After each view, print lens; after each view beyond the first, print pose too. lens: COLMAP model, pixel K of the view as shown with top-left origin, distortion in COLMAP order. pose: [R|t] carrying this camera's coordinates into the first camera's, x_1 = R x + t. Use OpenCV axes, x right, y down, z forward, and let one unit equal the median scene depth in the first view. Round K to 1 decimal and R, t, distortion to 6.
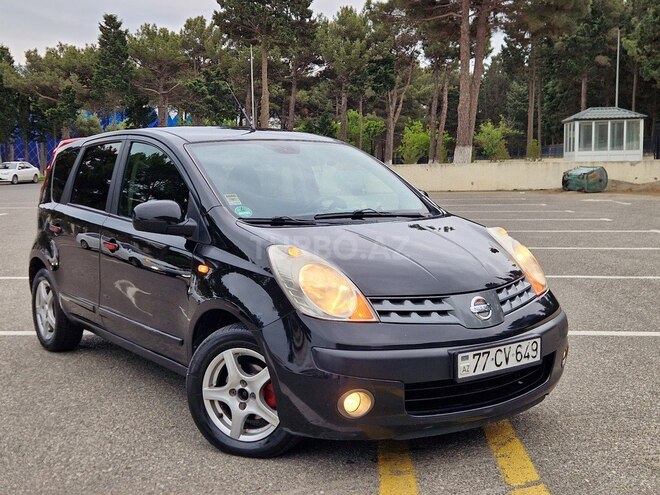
lens RADIAL K [[803.0, 0, 331.0], [0, 803.0, 250.3], [0, 0, 1]] dist [0.074925, 0.000000]
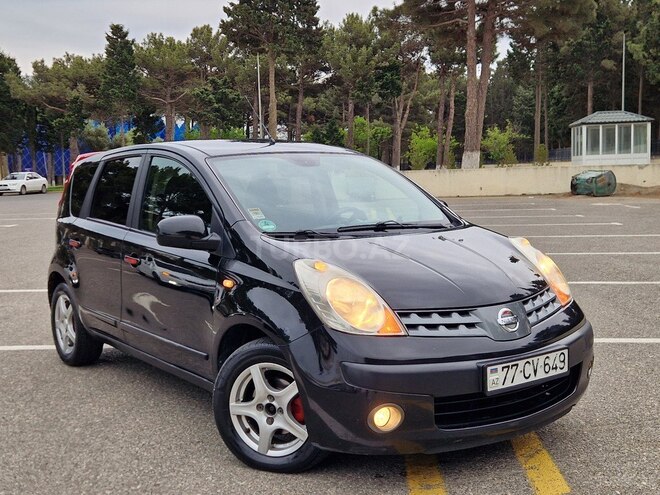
lens RADIAL K [[803.0, 0, 339.9], [0, 803.0, 249.7], [0, 0, 1]] dist [0.074925, 0.000000]
pose [[0.999923, -0.012299, 0.001765, -0.016676], [0.012314, 0.999890, -0.008286, -0.007135], [-0.001663, 0.008307, 0.999964, -0.000103]]
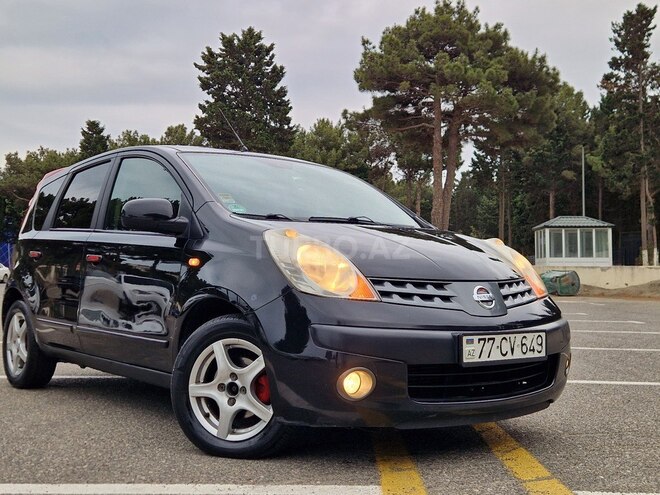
lens RADIAL K [[803.0, 0, 329.3], [0, 803.0, 235.2], [0, 0, 1]] dist [0.074925, 0.000000]
pose [[0.999329, 0.019466, 0.031025, -0.021823], [-0.014304, 0.987225, -0.158689, 0.111584], [-0.033718, 0.158139, 0.986841, 0.031120]]
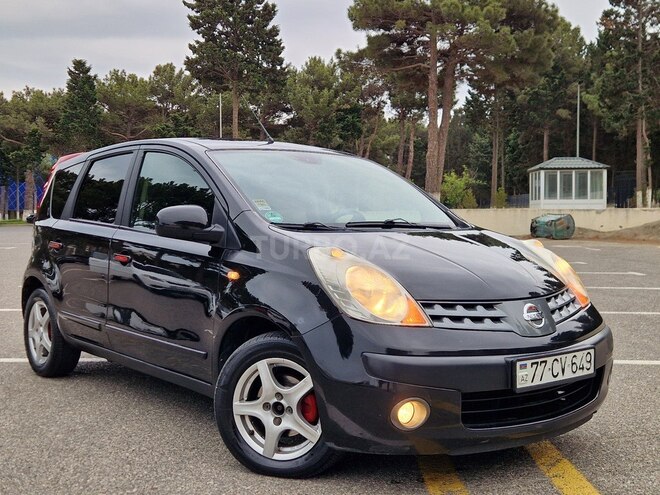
lens RADIAL K [[803.0, 0, 327.1], [0, 803.0, 243.8], [0, 0, 1]] dist [0.074925, 0.000000]
pose [[0.999027, 0.010249, 0.042898, -0.070630], [-0.007251, 0.997558, -0.069470, 0.039939], [-0.043505, 0.069091, 0.996661, 0.043291]]
